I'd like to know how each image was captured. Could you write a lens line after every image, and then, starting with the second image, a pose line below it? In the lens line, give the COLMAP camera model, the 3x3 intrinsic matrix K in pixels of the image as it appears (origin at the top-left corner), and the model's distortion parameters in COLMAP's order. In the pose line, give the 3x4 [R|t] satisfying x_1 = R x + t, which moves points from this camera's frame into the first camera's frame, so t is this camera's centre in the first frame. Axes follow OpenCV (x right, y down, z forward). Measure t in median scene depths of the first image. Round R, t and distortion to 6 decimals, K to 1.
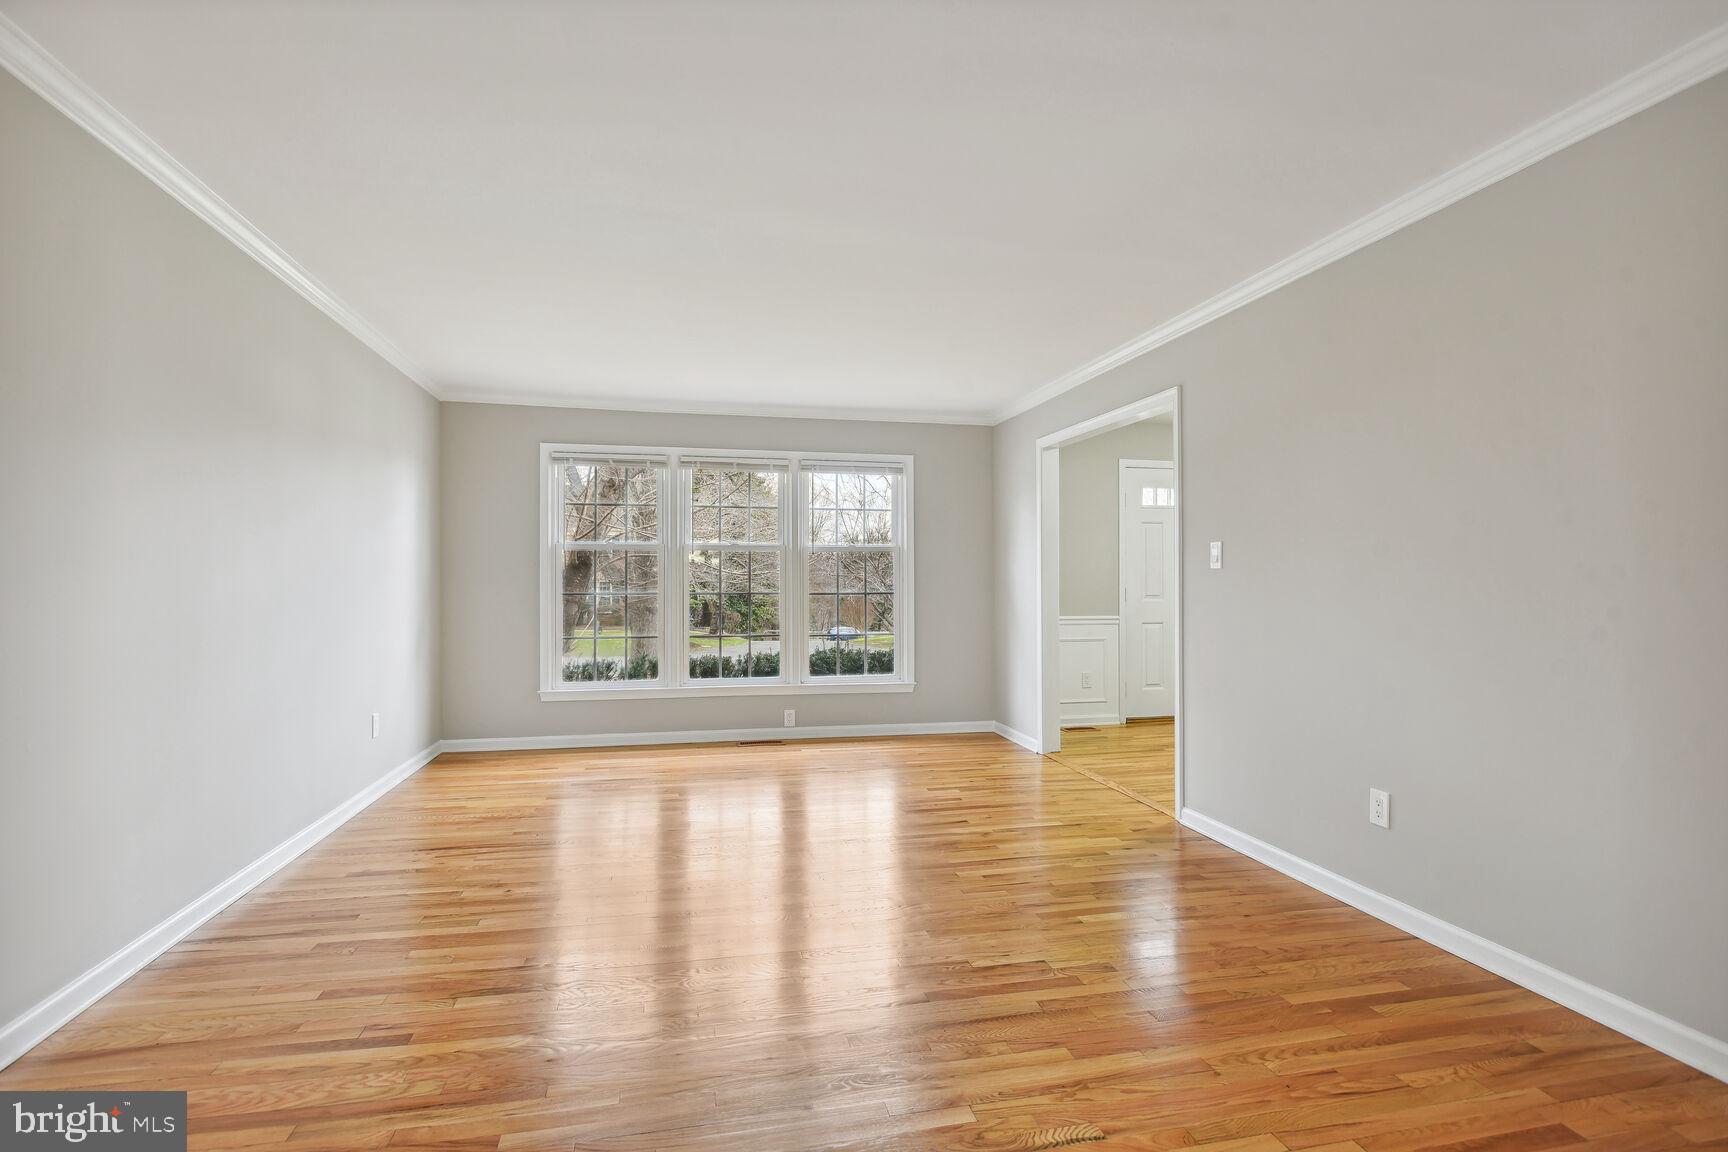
lens RADIAL K [[825.9, 0, 855.1], [0, 825.9, 568.2], [0, 0, 1]] dist [0.001260, -0.000613]
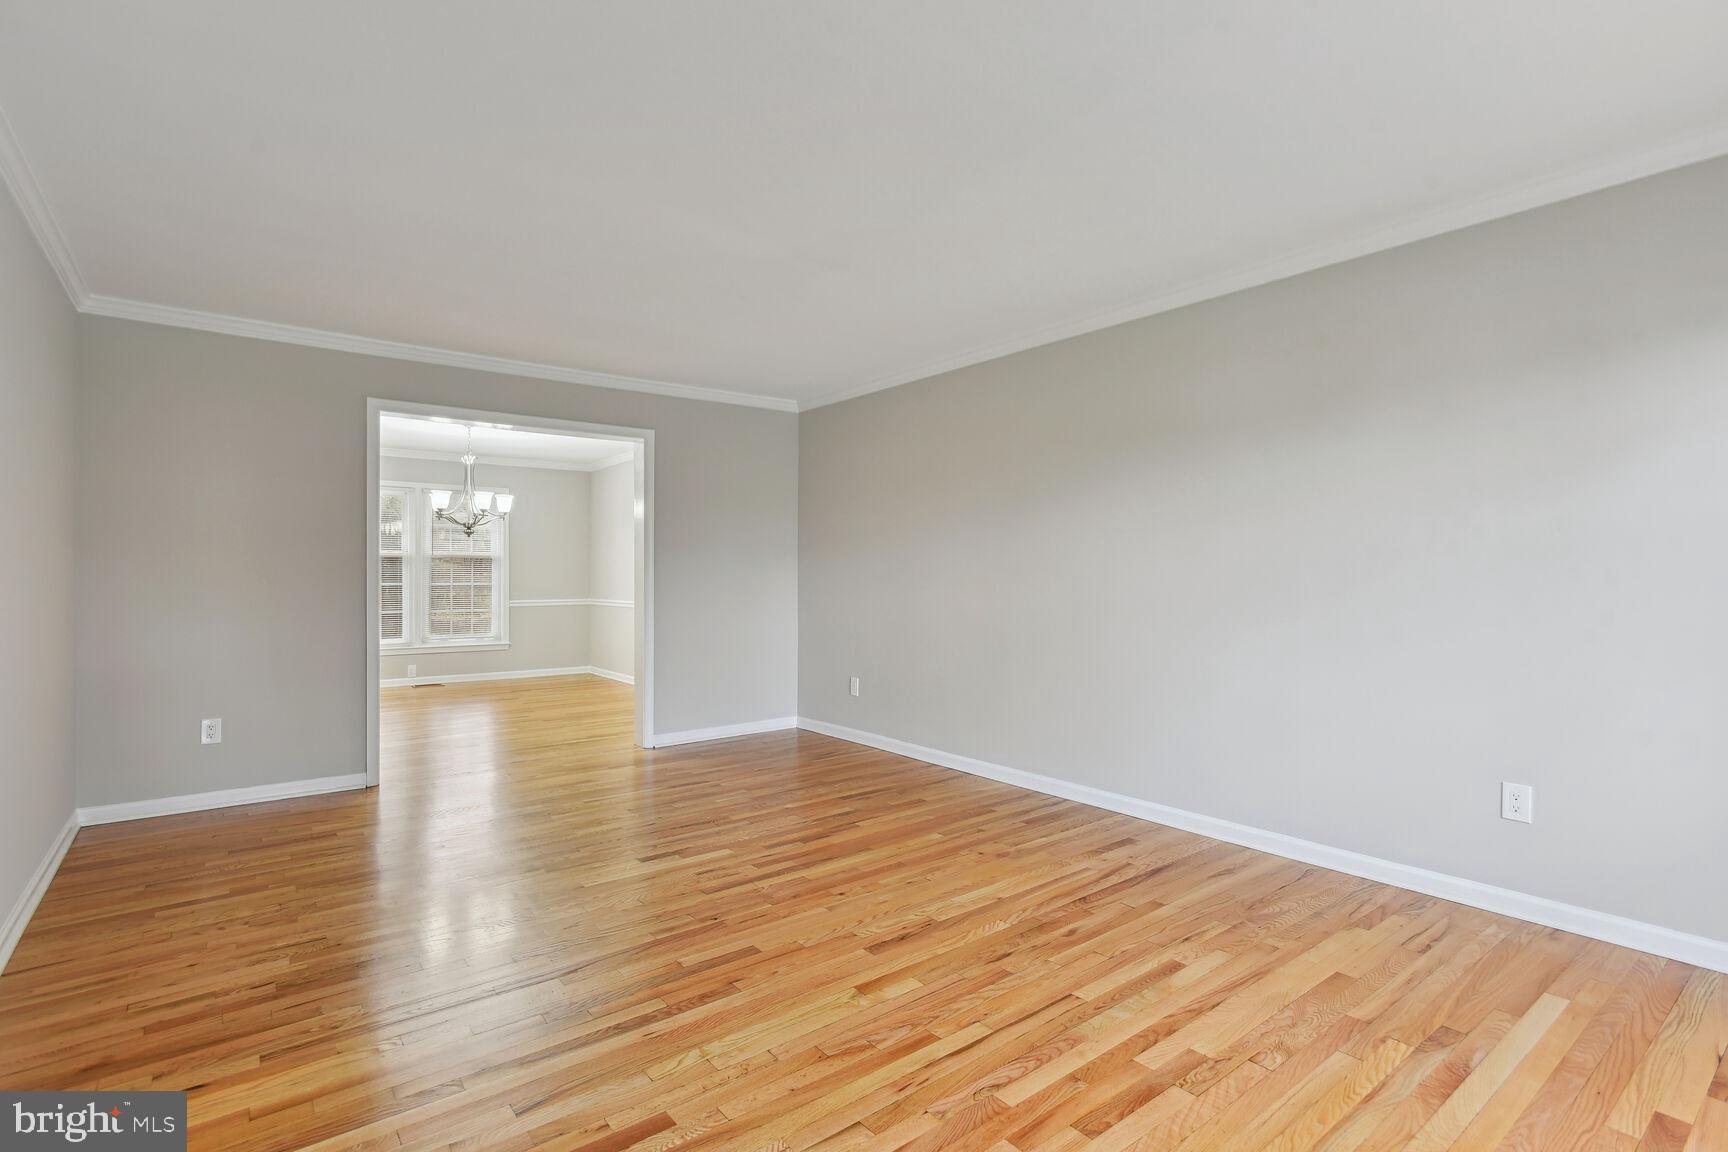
lens RADIAL K [[825.9, 0, 858.2], [0, 825.9, 572.0], [0, 0, 1]] dist [0.001260, -0.000613]
pose [[-0.899827, -0.004331, -0.436225, 0.175664], [0.004919, 0.999786, -0.020073, 0.027915], [0.436219, -0.020208, -0.899614, 1.582708]]
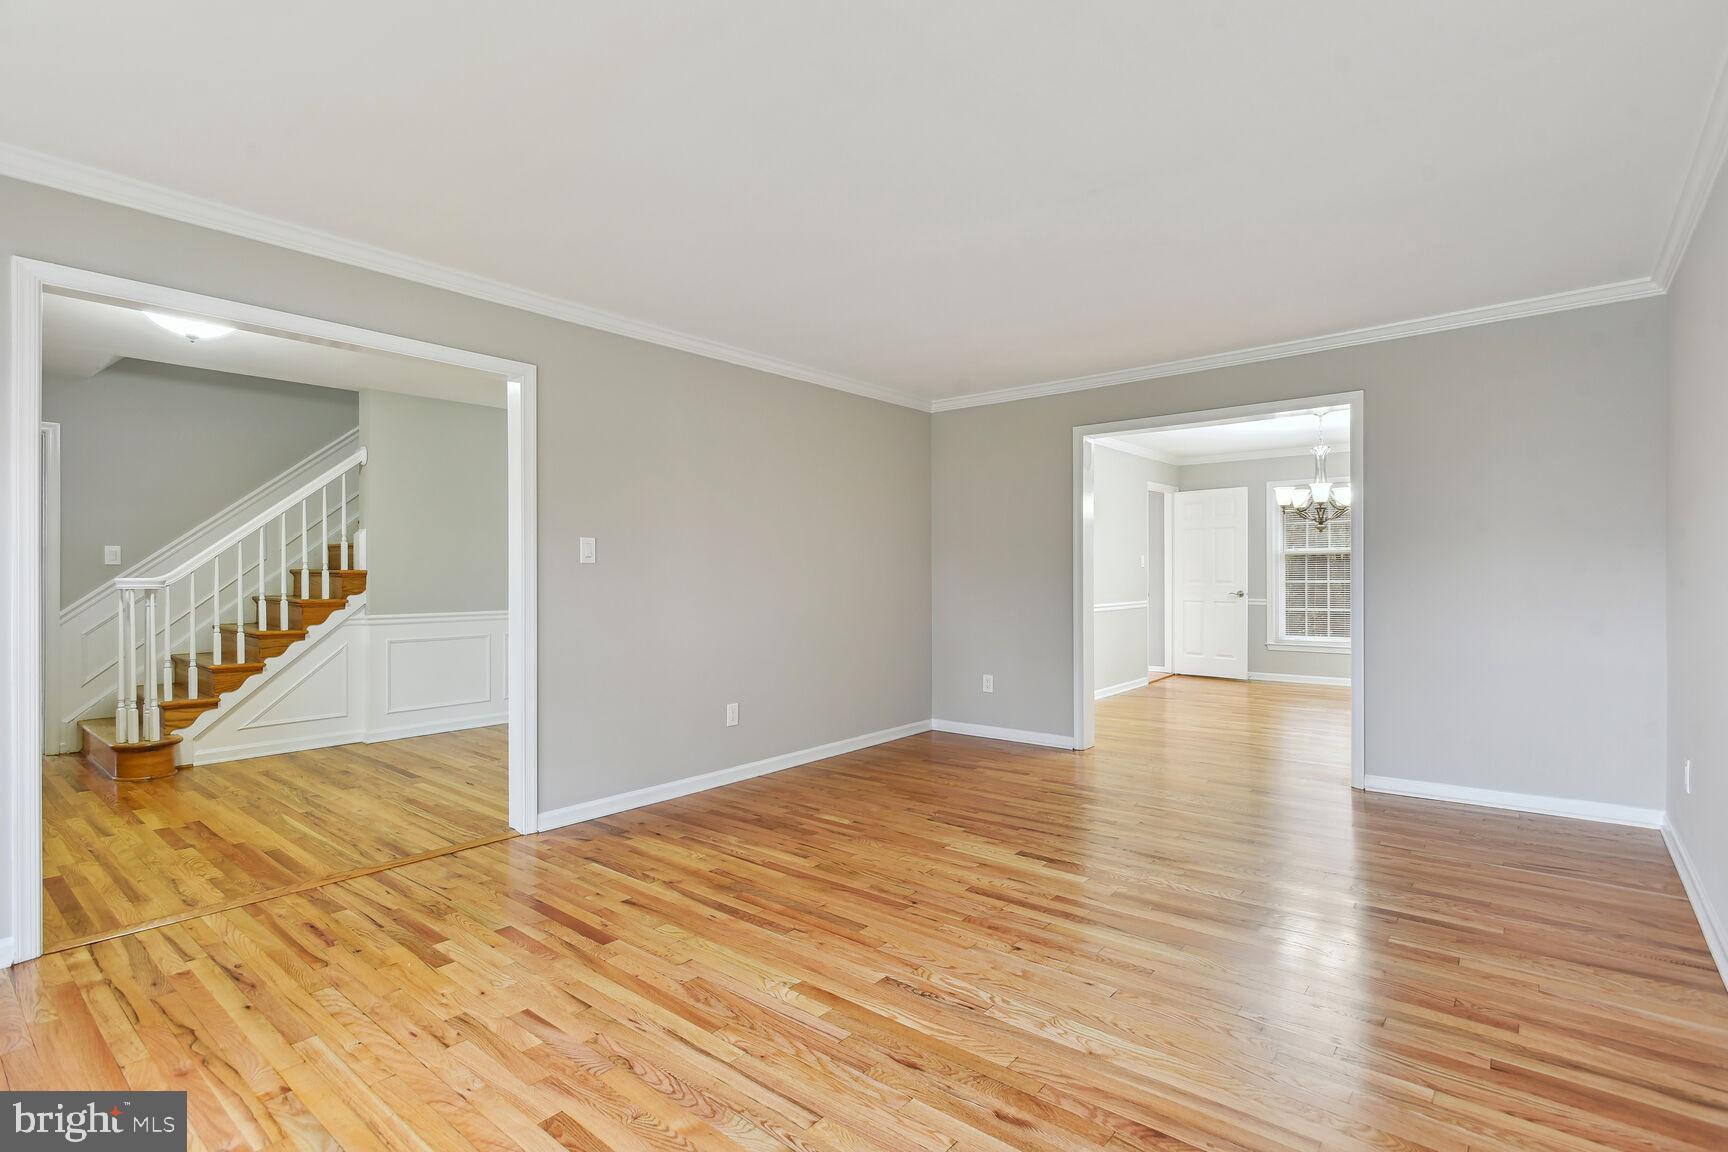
lens RADIAL K [[825.9, 0, 871.5], [0, 825.9, 575.8], [0, 0, 1]] dist [0.001260, -0.000613]
pose [[-0.620219, 0.000529, 0.784429, -0.614399], [-0.009389, 0.999923, -0.008098, 0.022652], [-0.784373, -0.012388, -0.620166, 1.372217]]
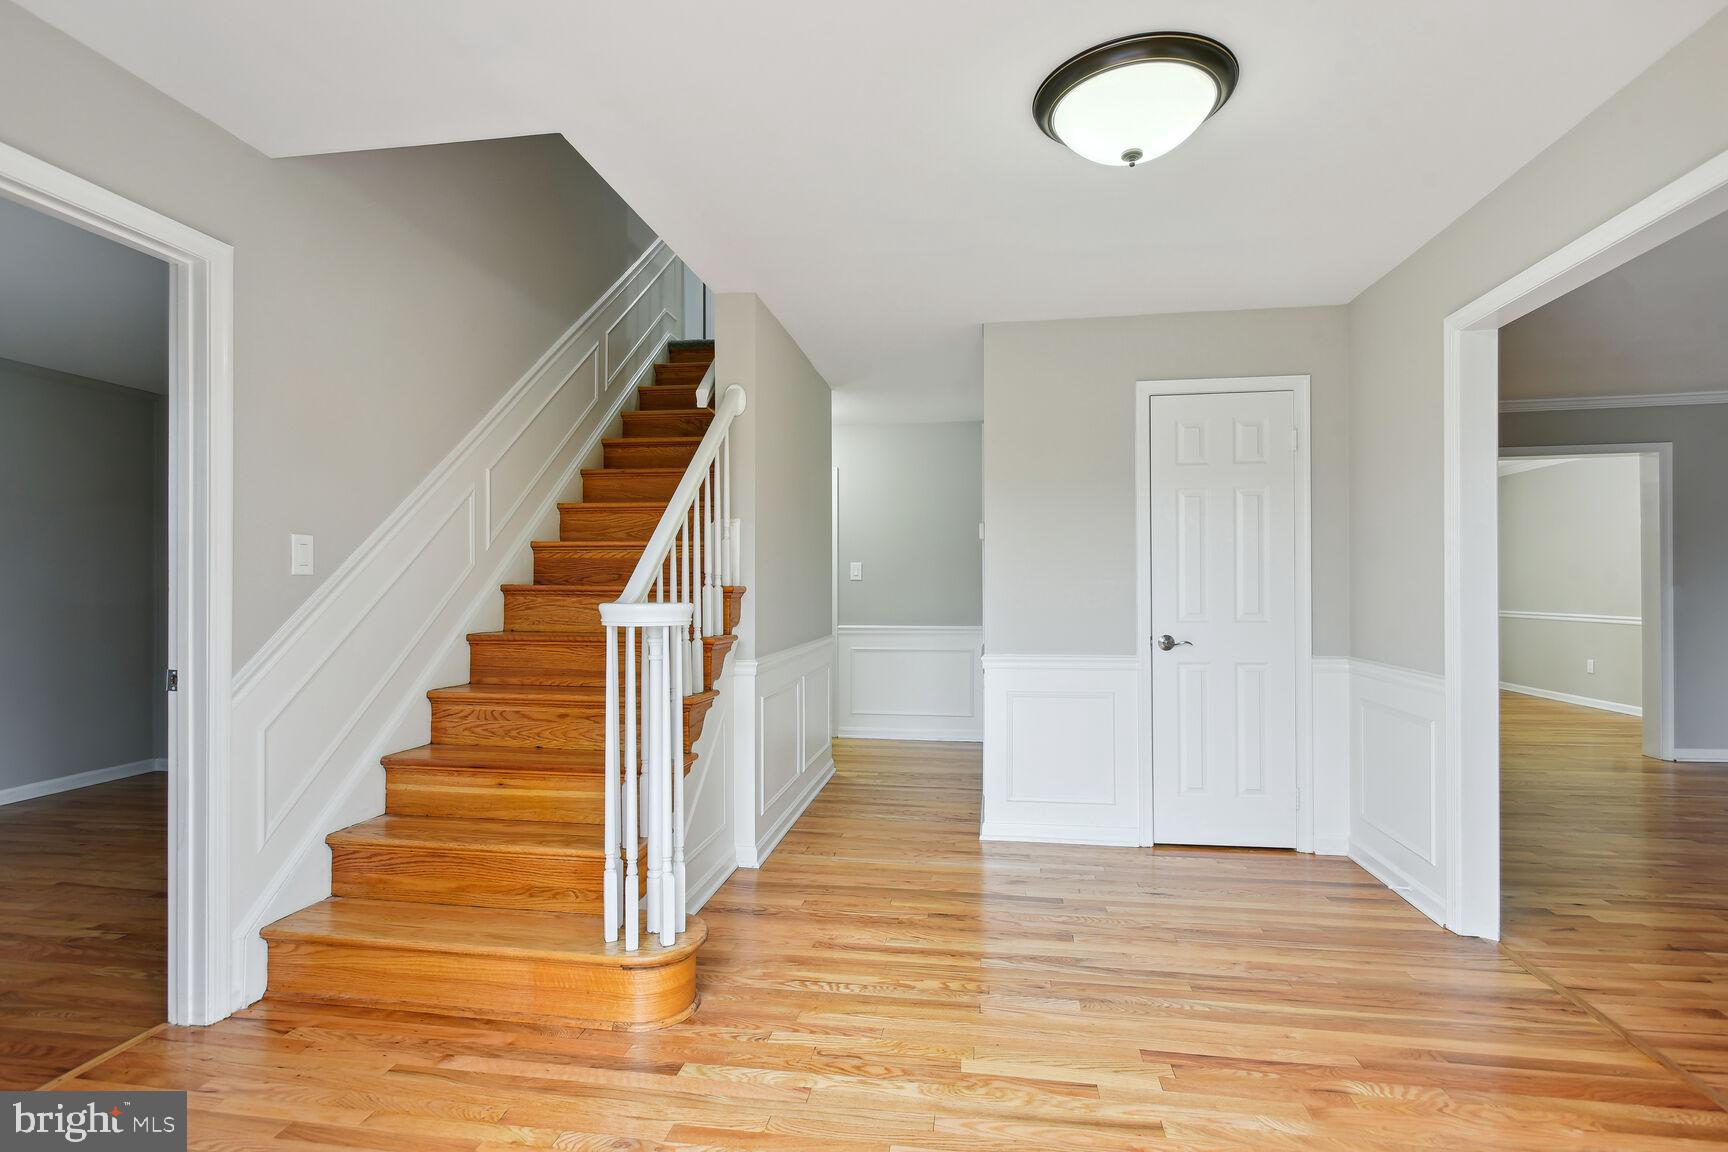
lens RADIAL K [[825.9, 0, 858.3], [0, 825.9, 587.2], [0, 0, 1]] dist [0.001260, -0.000613]
pose [[-0.938980, 0.002020, 0.343964, 0.704551], [-0.001776, 0.999941, -0.010722, 0.019917], [-0.343966, -0.010679, -0.938921, 1.978382]]
